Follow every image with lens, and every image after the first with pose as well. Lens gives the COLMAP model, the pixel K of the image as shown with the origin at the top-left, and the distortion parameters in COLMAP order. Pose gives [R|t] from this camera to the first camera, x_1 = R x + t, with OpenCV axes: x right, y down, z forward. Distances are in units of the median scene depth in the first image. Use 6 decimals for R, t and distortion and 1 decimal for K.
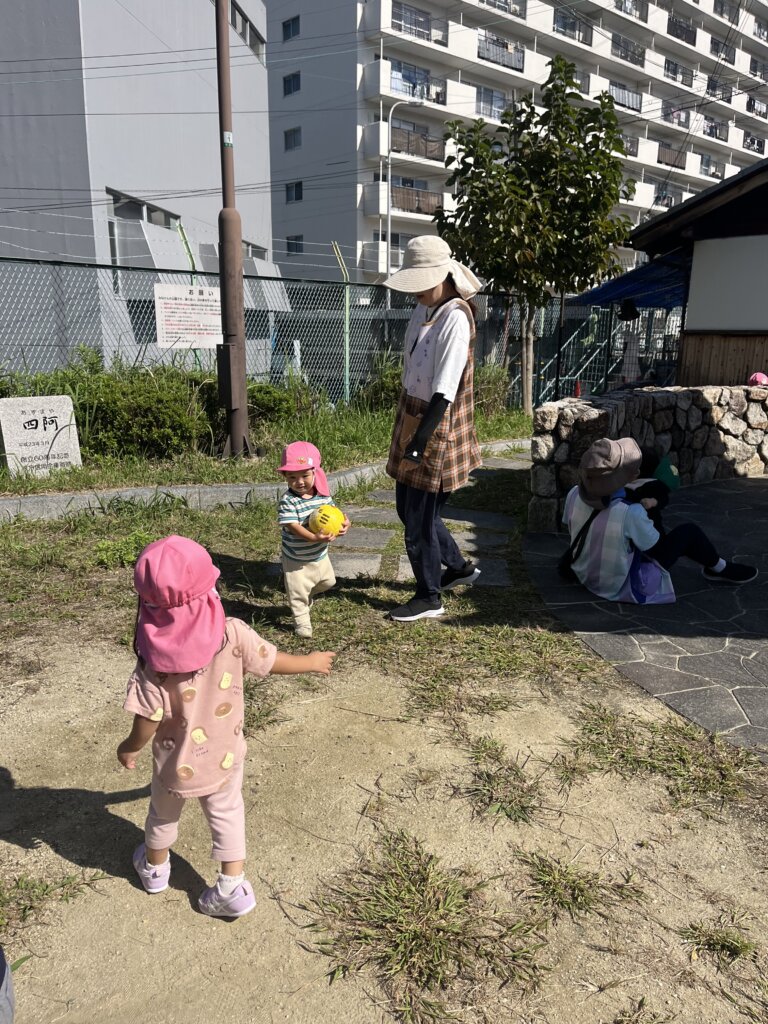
lens RADIAL K [[785.7, 0, 384.0], [0, 785.7, 512.0], [0, 0, 1]] dist [0.056999, -0.098973]
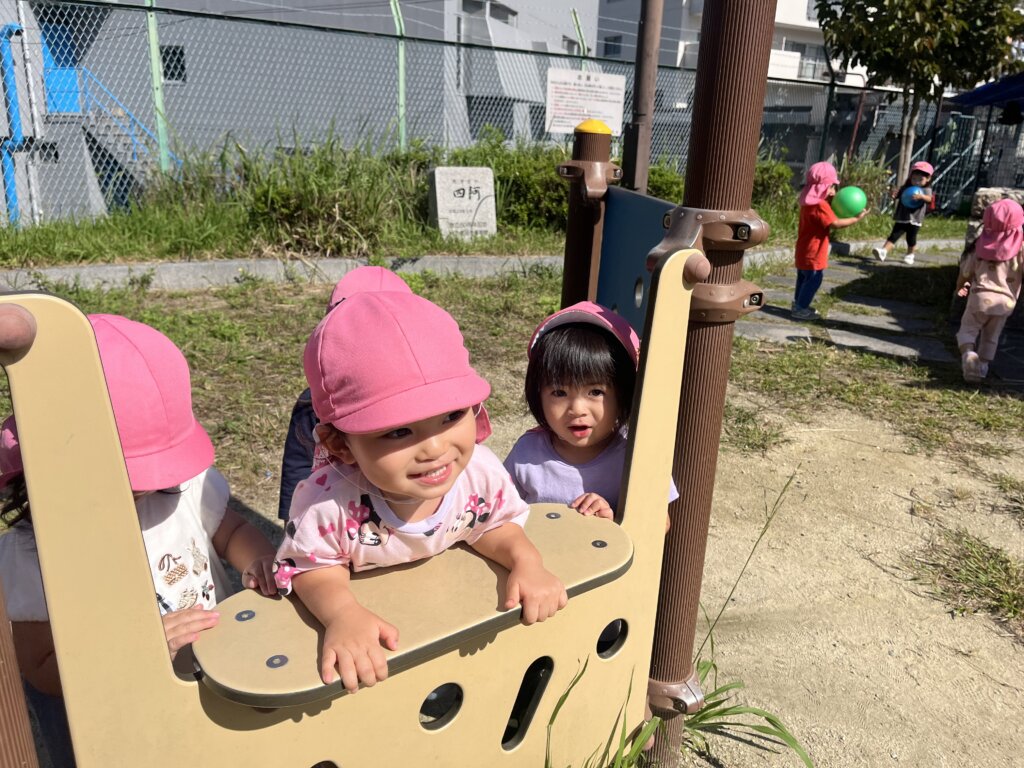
lens RADIAL K [[785.7, 0, 512.0], [0, 785.7, 384.0], [0, 0, 1]] dist [0.056999, -0.098973]
pose [[0.978243, 0.085246, -0.189140, -0.136833], [-0.070792, 0.994122, 0.081910, 0.053814], [0.195011, -0.066738, 0.978528, -0.065625]]
